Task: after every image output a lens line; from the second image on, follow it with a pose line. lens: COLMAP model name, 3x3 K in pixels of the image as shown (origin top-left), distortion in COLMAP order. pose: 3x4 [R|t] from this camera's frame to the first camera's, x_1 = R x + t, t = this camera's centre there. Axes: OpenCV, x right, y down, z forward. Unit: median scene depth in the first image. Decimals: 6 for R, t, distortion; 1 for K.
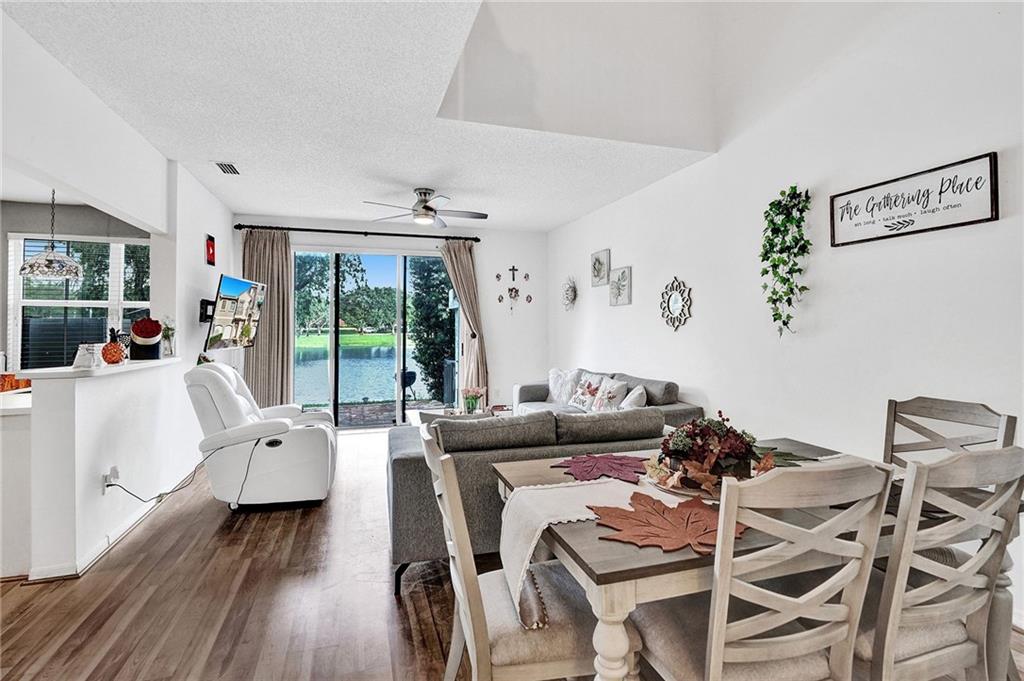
lens RADIAL K [[508.3, 0, 515.0], [0, 508.3, 315.9], [0, 0, 1]] dist [0.001650, 0.000426]
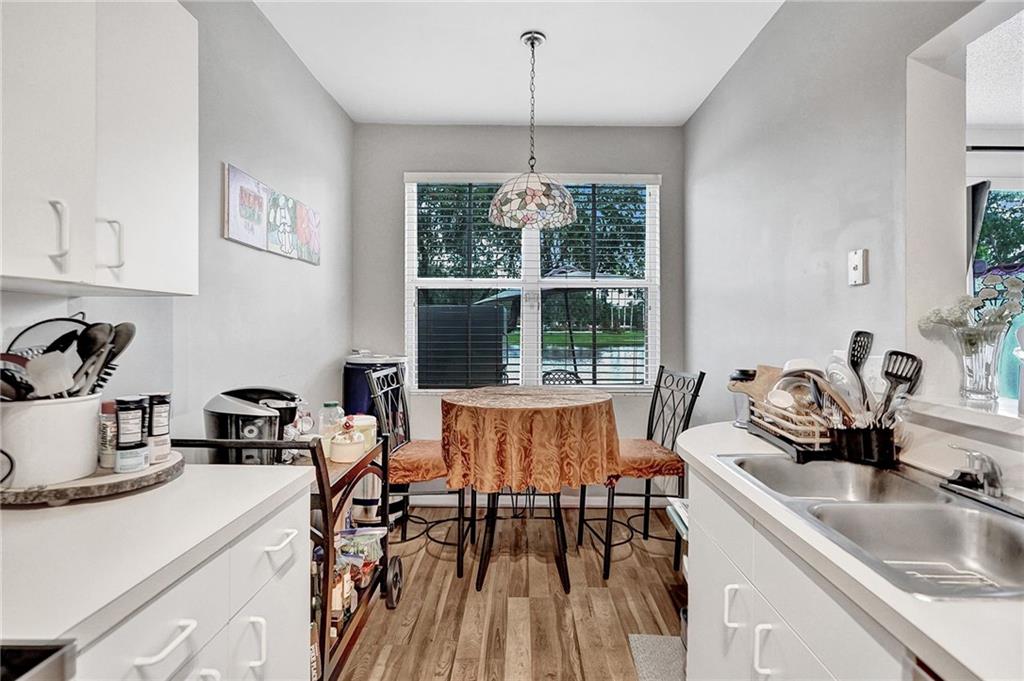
lens RADIAL K [[465.9, 0, 512.0], [0, 465.9, 340.5], [0, 0, 1]] dist [-0.014506, -0.000156]
pose [[0.947752, 0.016458, -0.318584, -0.704771], [-0.000838, 0.998793, 0.049104, 0.021166], [0.319007, -0.046271, 0.946622, 0.480153]]
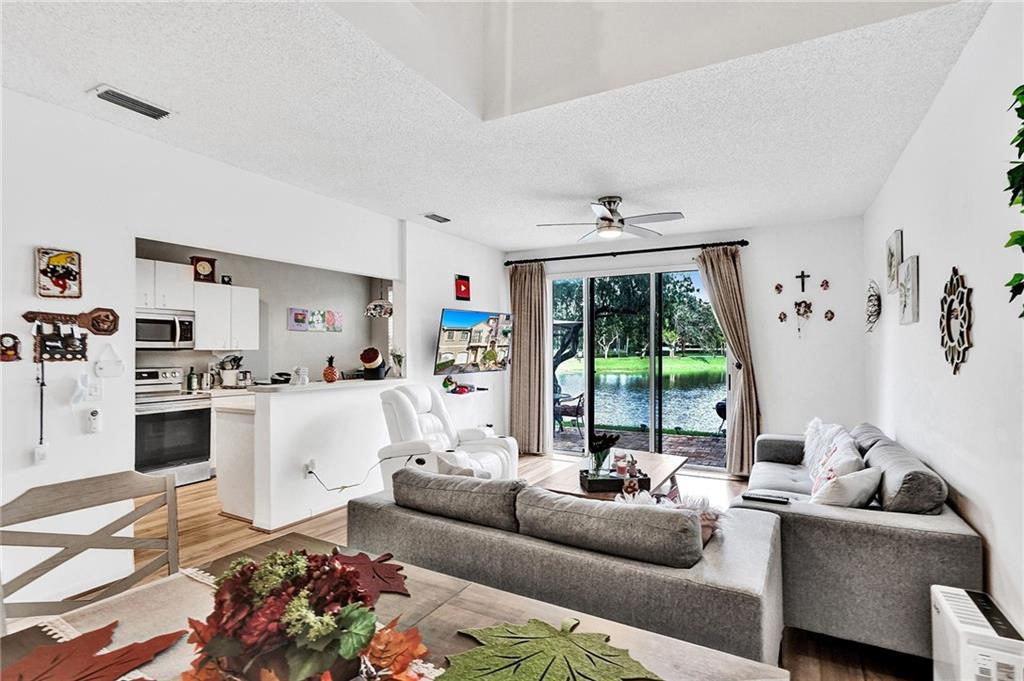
lens RADIAL K [[504.3, 0, 512.0], [0, 504.3, 340.5], [0, 0, 1]] dist [0.001686, 0.000698]
pose [[0.686227, -0.005689, -0.727366, 0.323814], [0.012684, 0.999911, 0.004146, -0.010077], [0.727277, -0.012071, 0.686238, 0.275979]]
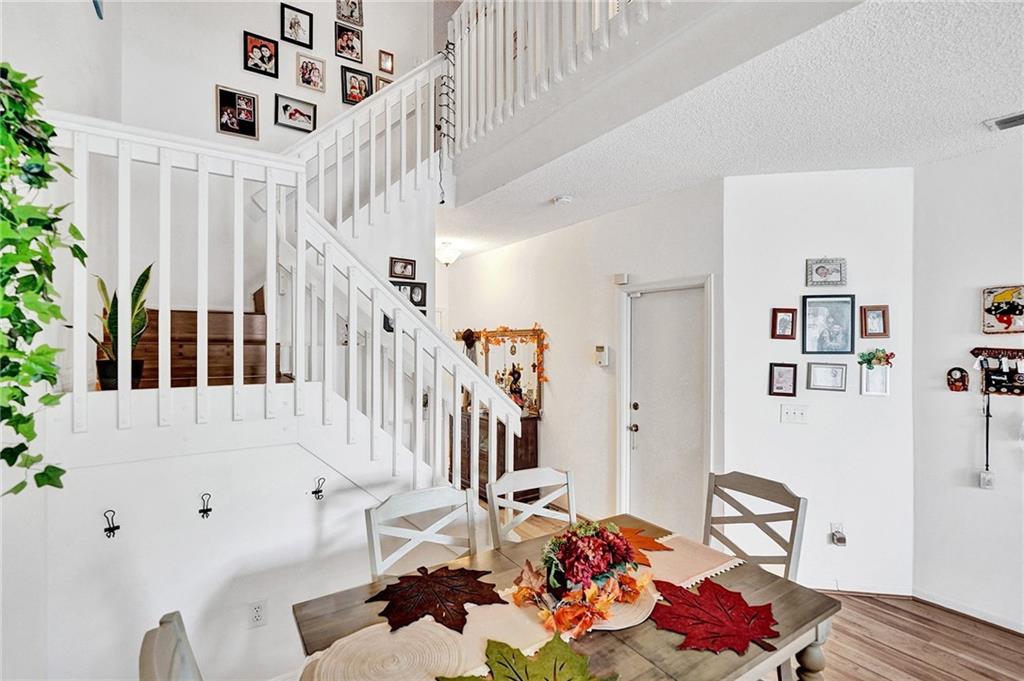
lens RADIAL K [[465.9, 0, 512.0], [0, 465.9, 340.5], [0, 0, 1]] dist [-0.014506, -0.000156]
pose [[-0.964594, 0.002312, -0.263729, 0.264132], [0.008670, 0.999699, -0.022946, -0.040210], [0.263596, -0.024420, -0.964324, 0.588647]]
